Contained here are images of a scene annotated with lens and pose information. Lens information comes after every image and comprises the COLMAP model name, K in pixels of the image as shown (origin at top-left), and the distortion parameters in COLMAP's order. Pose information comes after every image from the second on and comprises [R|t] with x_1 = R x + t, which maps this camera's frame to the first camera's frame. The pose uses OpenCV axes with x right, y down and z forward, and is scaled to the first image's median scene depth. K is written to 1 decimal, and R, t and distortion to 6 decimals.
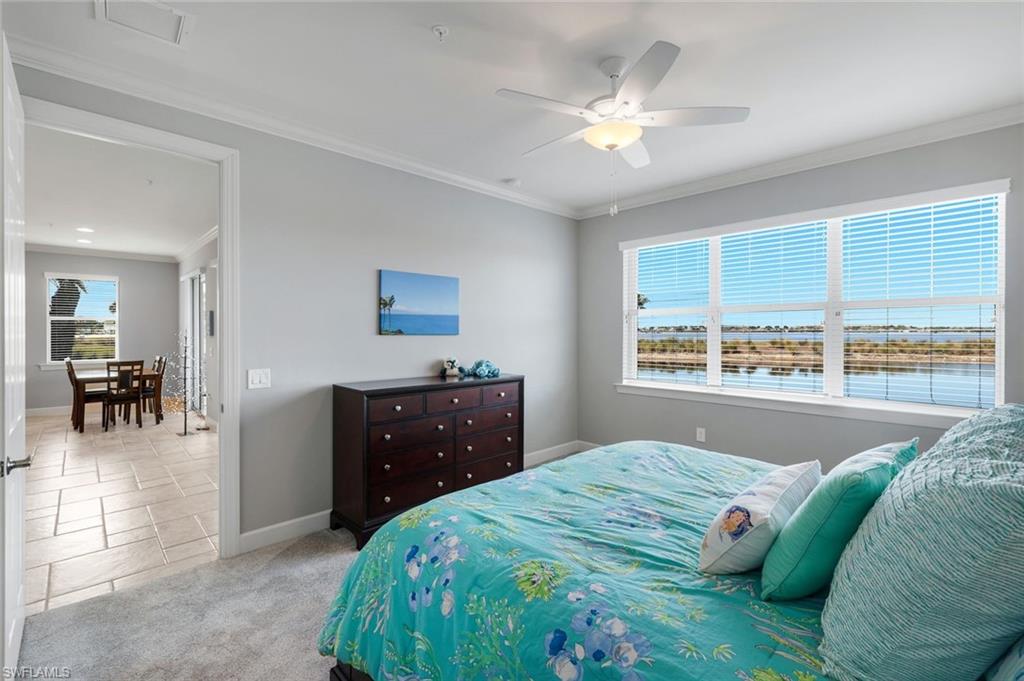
lens RADIAL K [[443.3, 0, 514.0], [0, 443.3, 334.2], [0, 0, 1]] dist [0.002217, 0.000389]
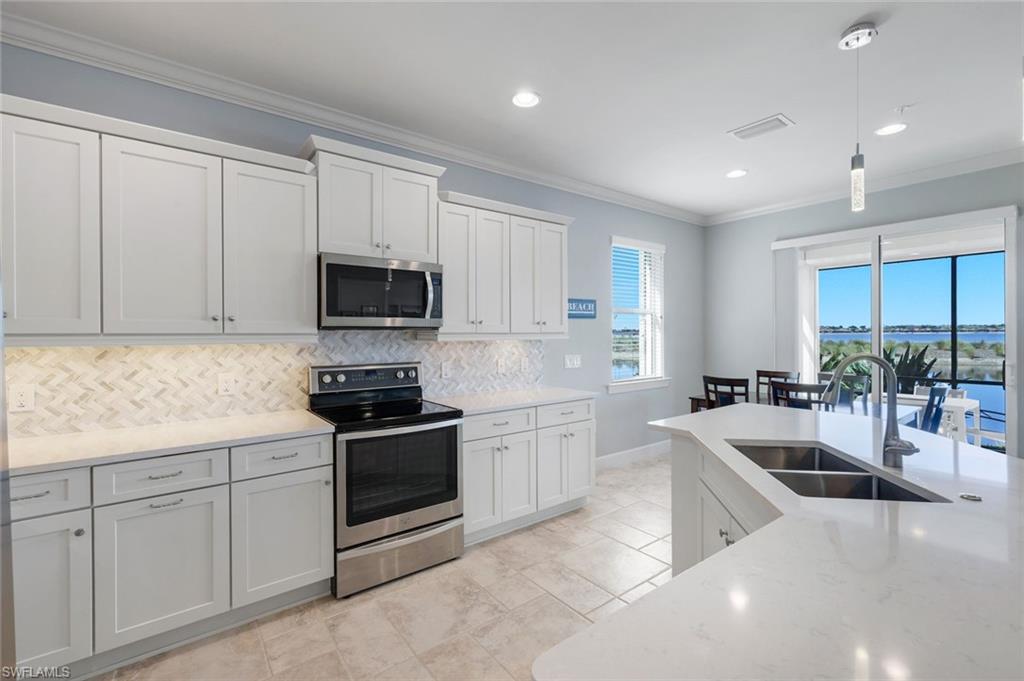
lens RADIAL K [[446.1, 0, 513.1], [0, 446.1, 335.0], [0, 0, 1]] dist [0.003076, 0.000458]
pose [[0.992688, -0.004256, -0.120631, -0.141463], [0.003904, 0.999987, -0.003153, 0.000040], [0.120643, 0.002659, 0.992692, 0.045729]]
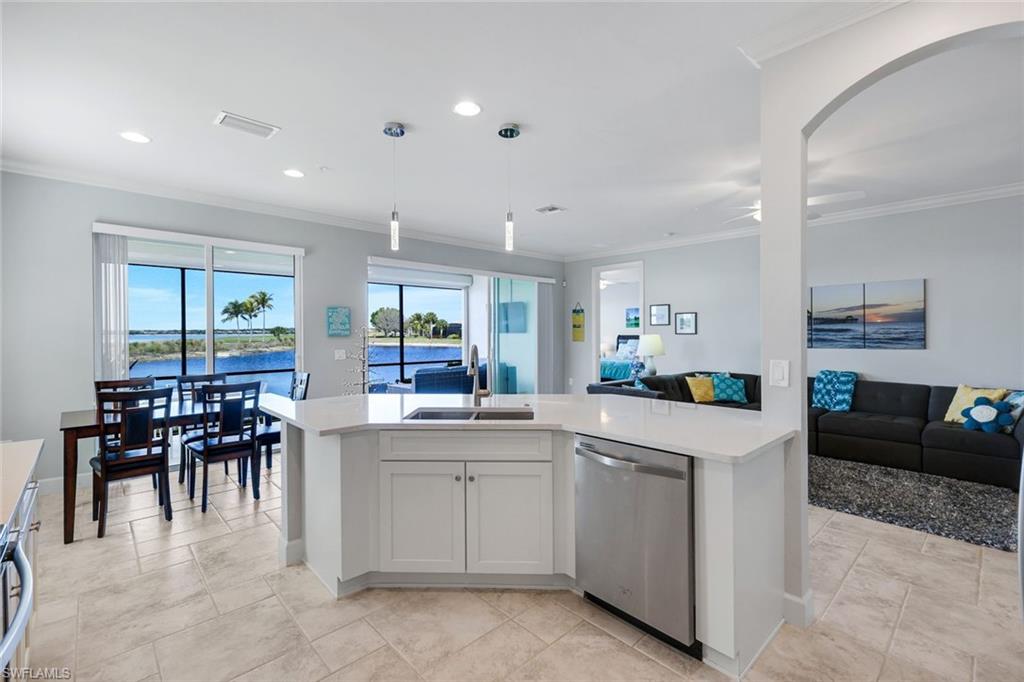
lens RADIAL K [[450.3, 0, 513.5], [0, 450.3, 335.8], [0, 0, 1]] dist [0.000568, 0.000461]
pose [[0.018846, -0.008409, 0.999787, -0.171617], [0.011050, 0.999905, 0.008202, -0.000117], [-0.999761, 0.010893, 0.018937, 0.070479]]
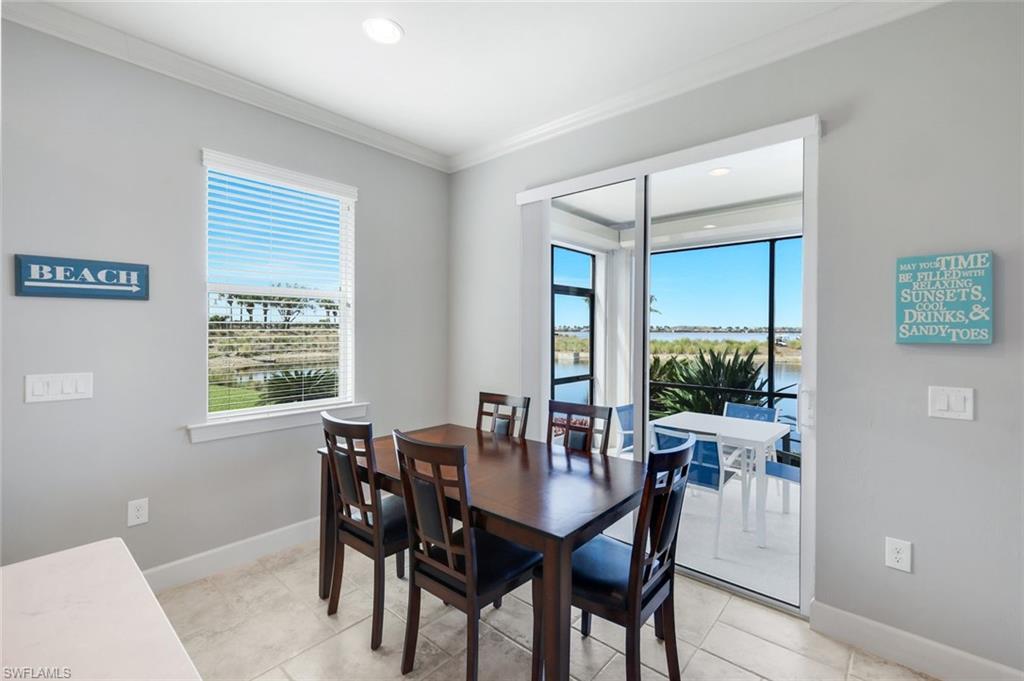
lens RADIAL K [[447.1, 0, 513.2], [0, 447.1, 330.8], [0, 0, 1]] dist [0.004344, 0.000310]
pose [[0.996935, 0.006013, 0.077999, -0.107215], [-0.005539, 0.999965, -0.006290, -0.000259], [-0.078034, 0.005838, 0.996934, 0.081333]]
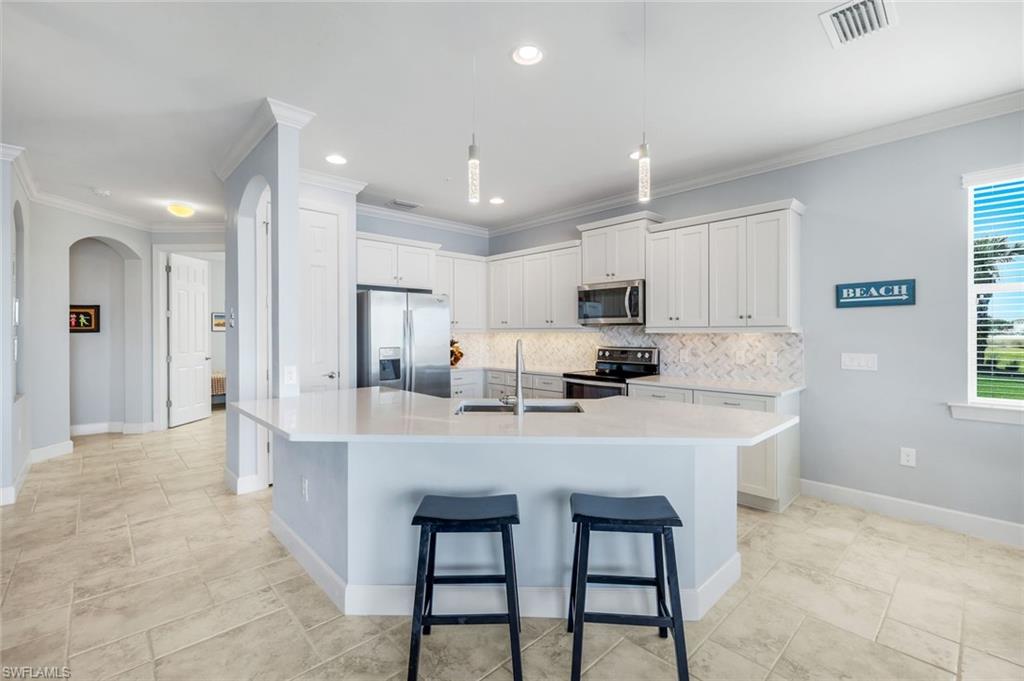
lens RADIAL K [[443.3, 0, 514.0], [0, 443.3, 334.2], [0, 0, 1]] dist [0.002217, 0.000389]
pose [[-0.011221, 0.005371, -0.999923, -0.081885], [-0.005198, 0.999972, 0.005430, 0.000510], [0.999924, 0.005259, -0.011193, 0.075506]]
